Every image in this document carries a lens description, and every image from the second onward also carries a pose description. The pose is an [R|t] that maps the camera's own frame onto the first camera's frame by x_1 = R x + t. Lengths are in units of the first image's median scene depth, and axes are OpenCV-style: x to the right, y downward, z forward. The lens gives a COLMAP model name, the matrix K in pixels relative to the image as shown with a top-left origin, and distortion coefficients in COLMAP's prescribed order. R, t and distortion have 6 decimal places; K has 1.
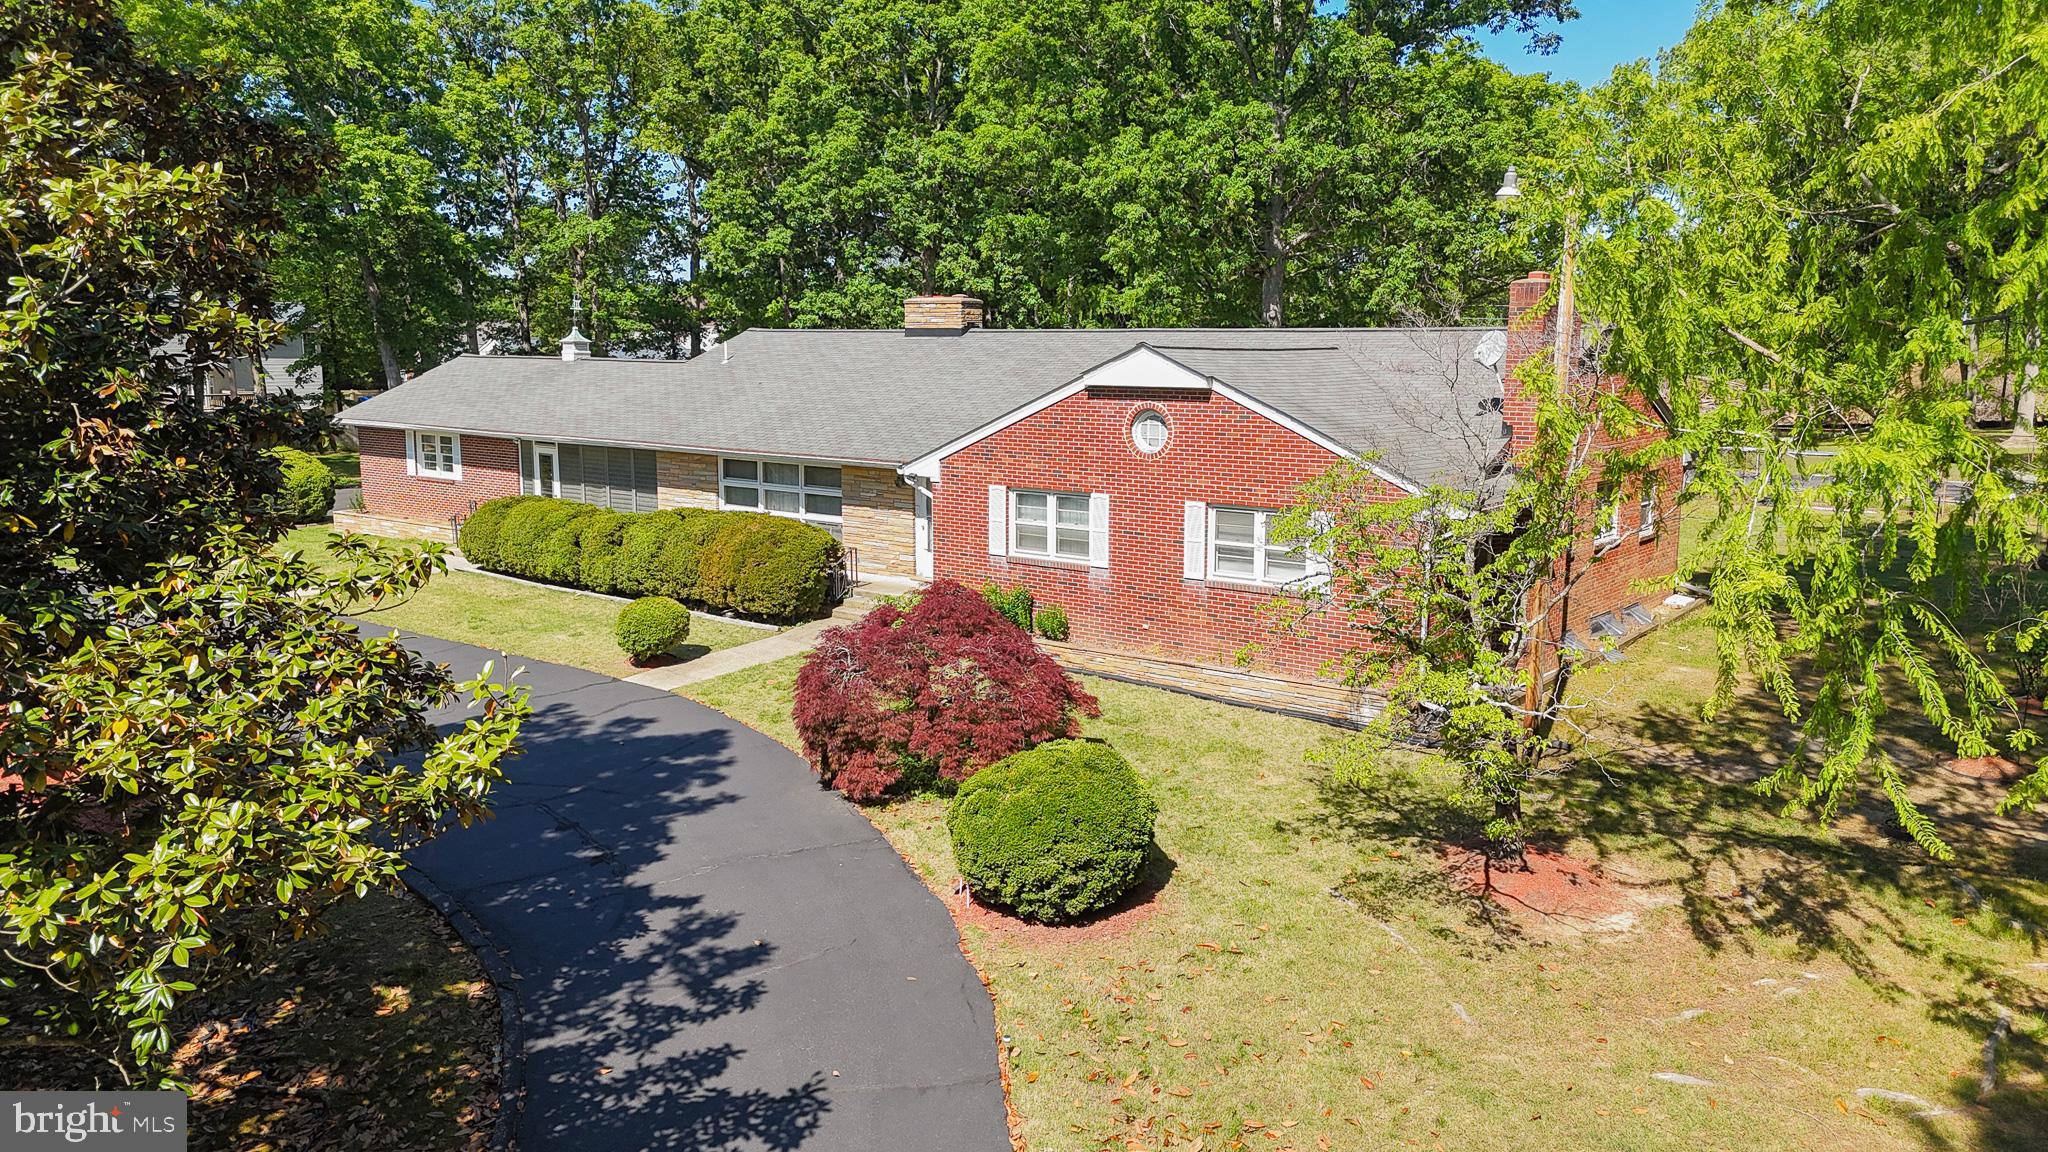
lens RADIAL K [[1507.0, 0, 1028.0], [0, 1507.0, 580.3], [0, 0, 1]] dist [0.063131, -0.055047]
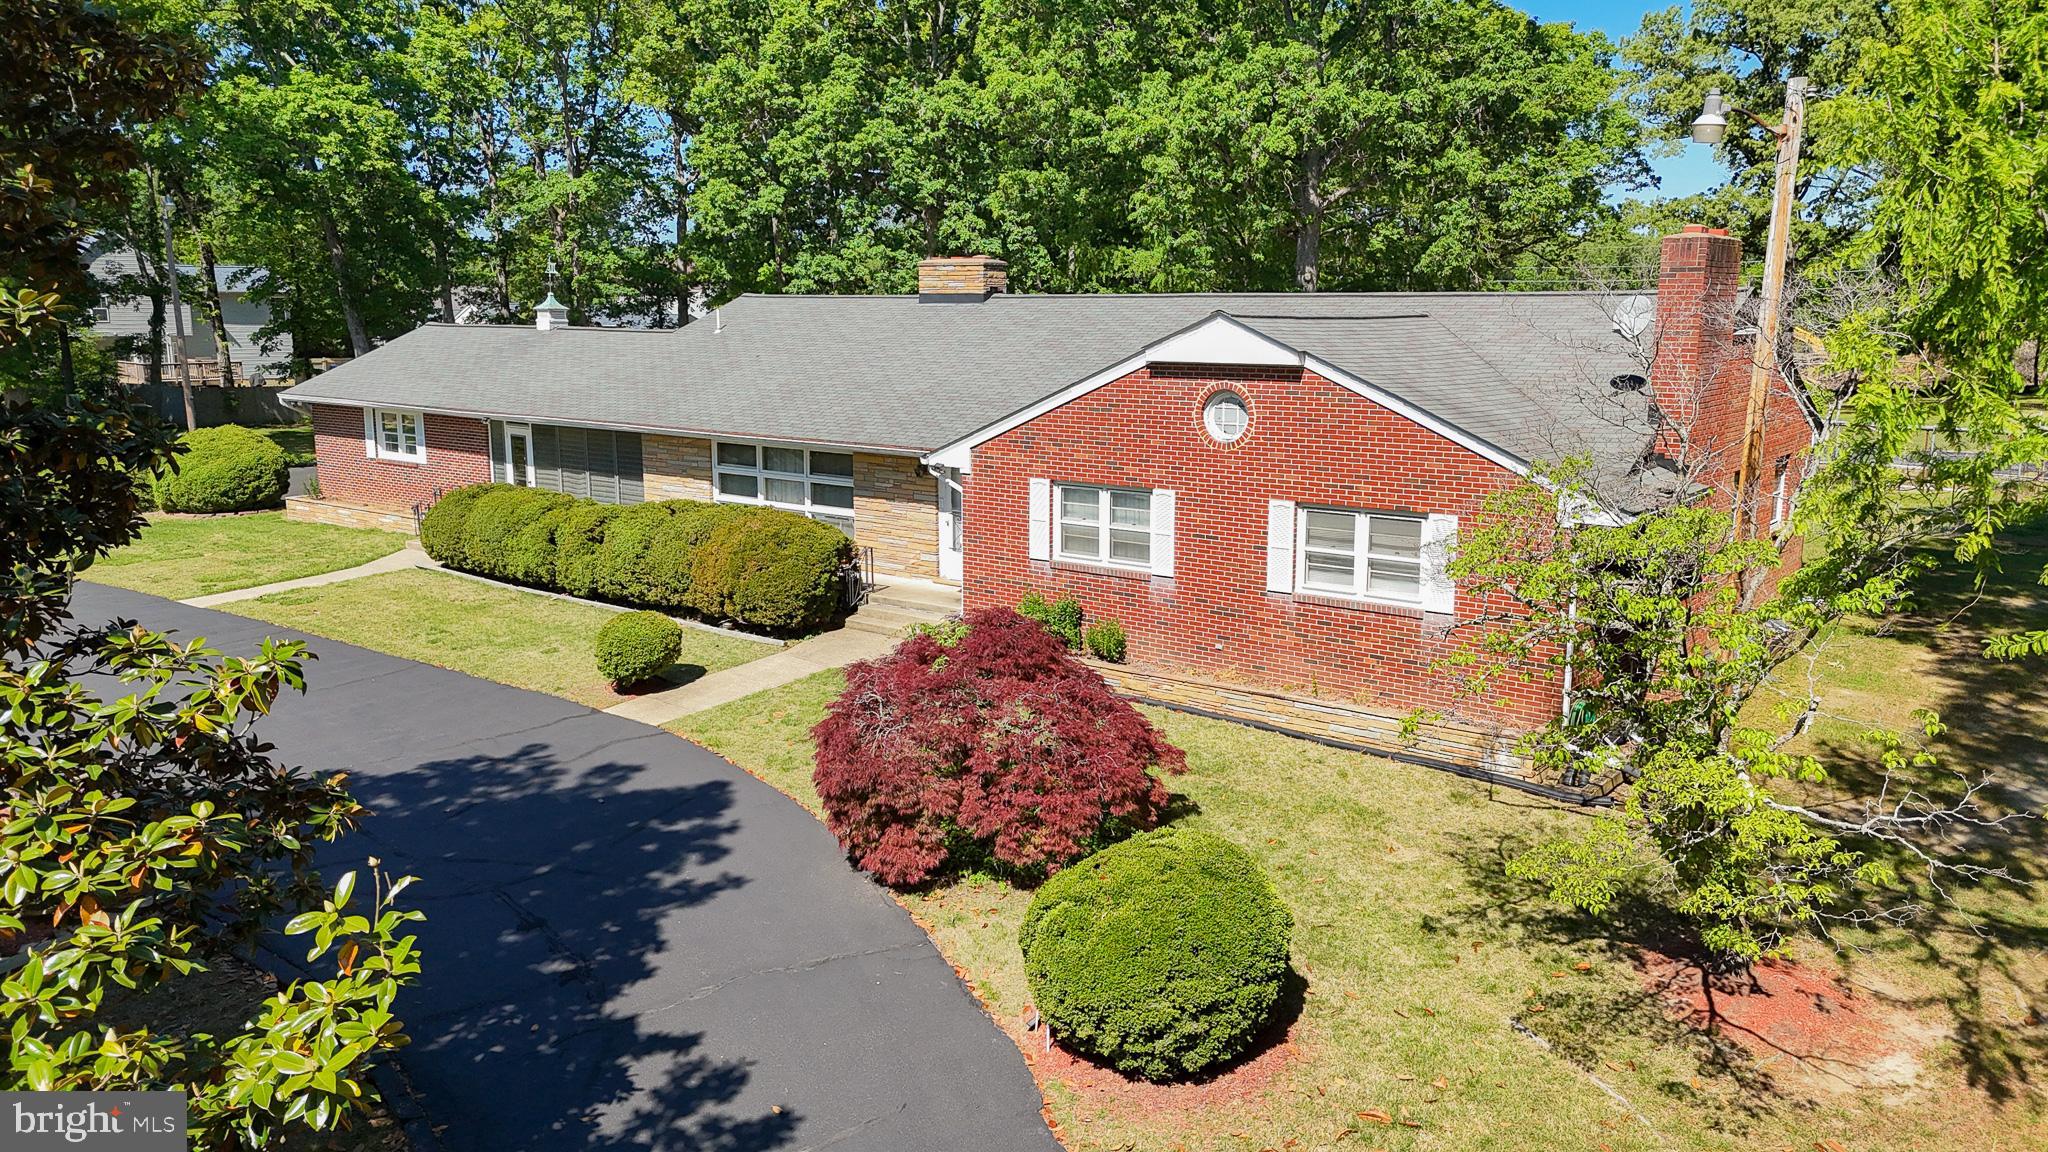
lens RADIAL K [[1507.0, 0, 1026.8], [0, 1507.0, 581.8], [0, 0, 1]] dist [0.063131, -0.055047]
pose [[0.999978, -0.003051, 0.005974, -0.032787], [0.002905, 0.999700, 0.024324, -0.024977], [-0.006046, -0.024306, 0.999686, 0.141070]]
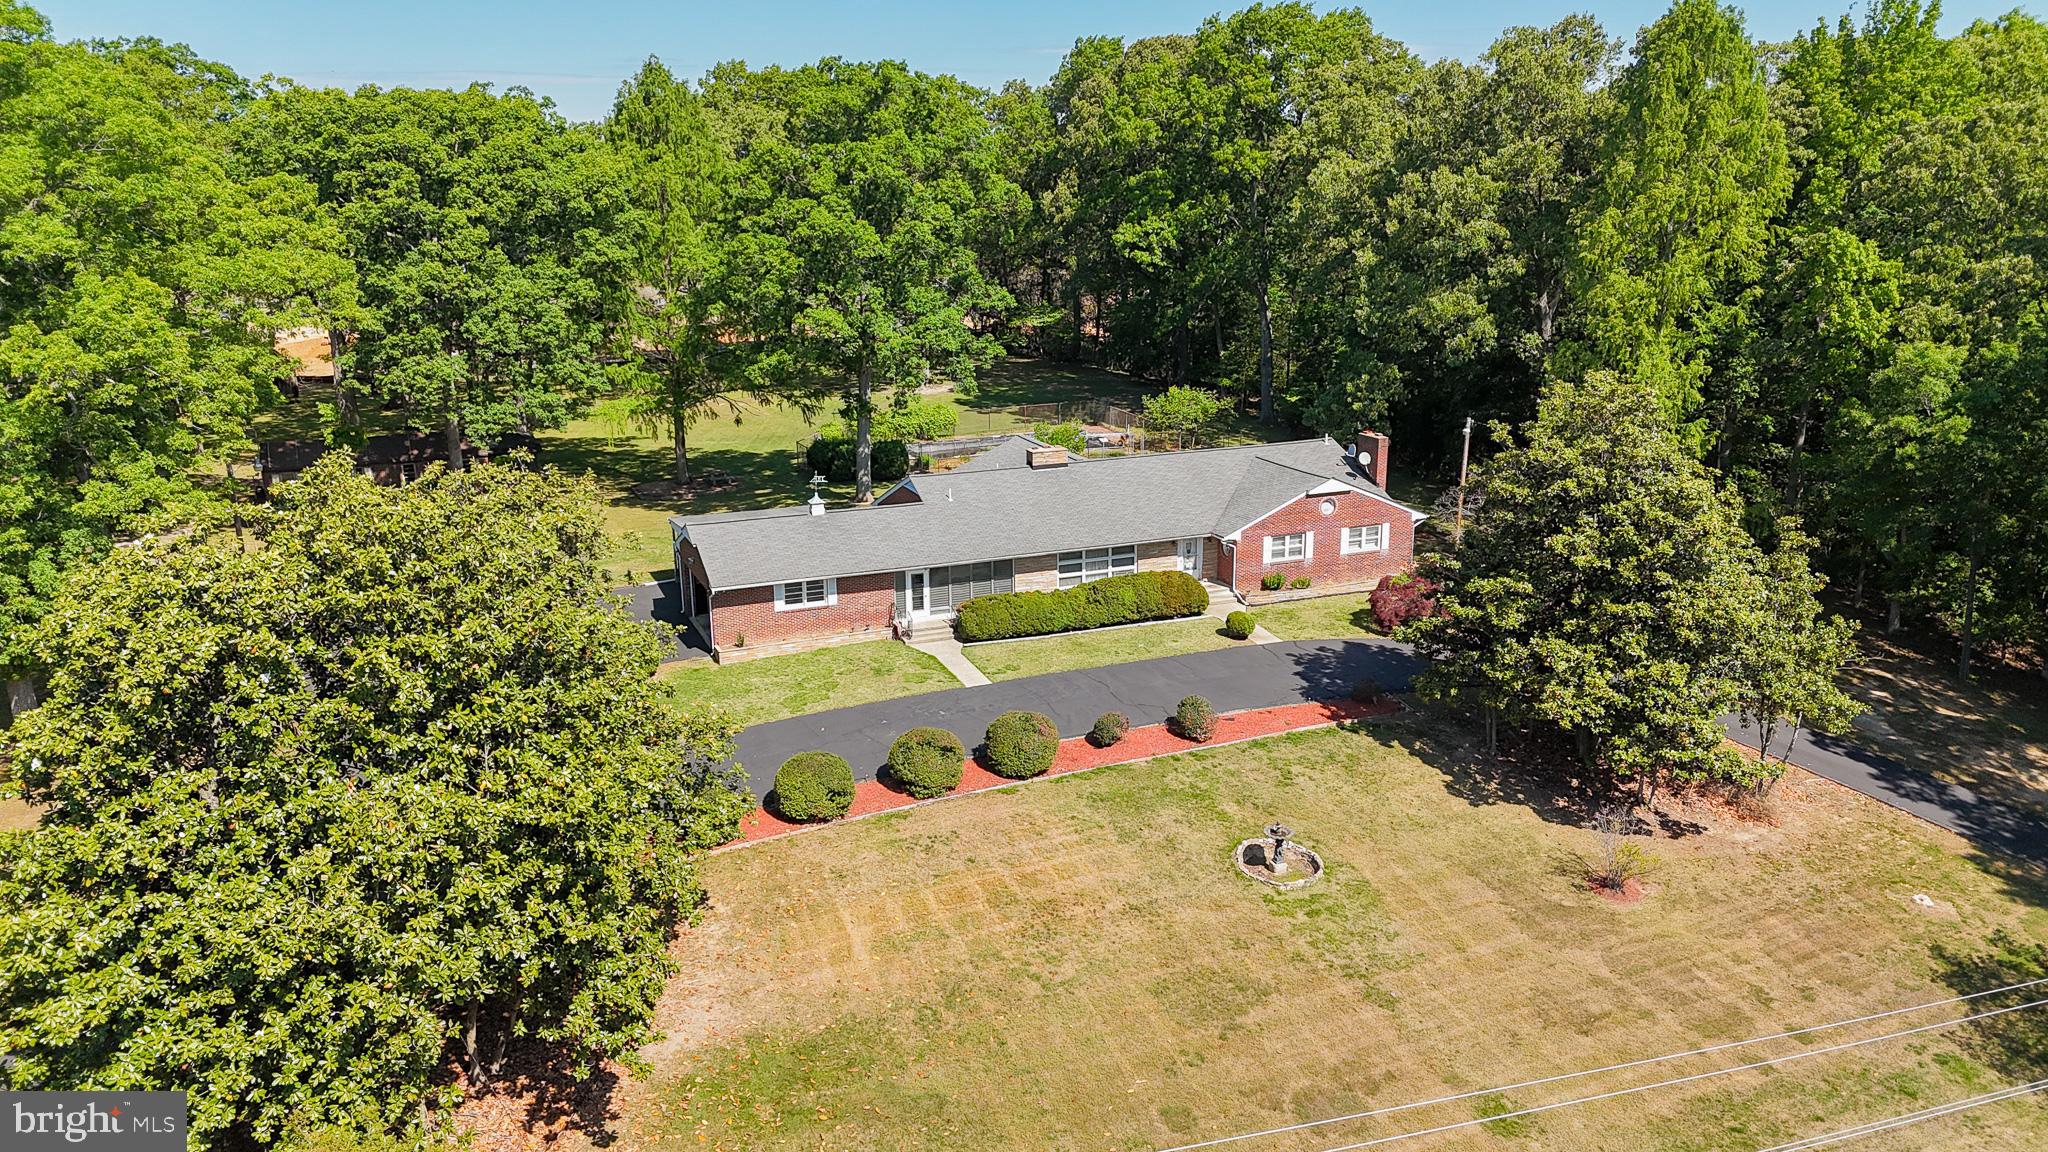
lens RADIAL K [[1507.0, 0, 1006.9], [0, 1507.0, 575.0], [0, 0, 1]] dist [0.063131, -0.055047]
pose [[0.489924, -0.227497, 0.841558, -2.393327], [0.153239, 0.972792, 0.173764, -0.509581], [-0.858191, 0.043829, 0.511455, 0.069535]]
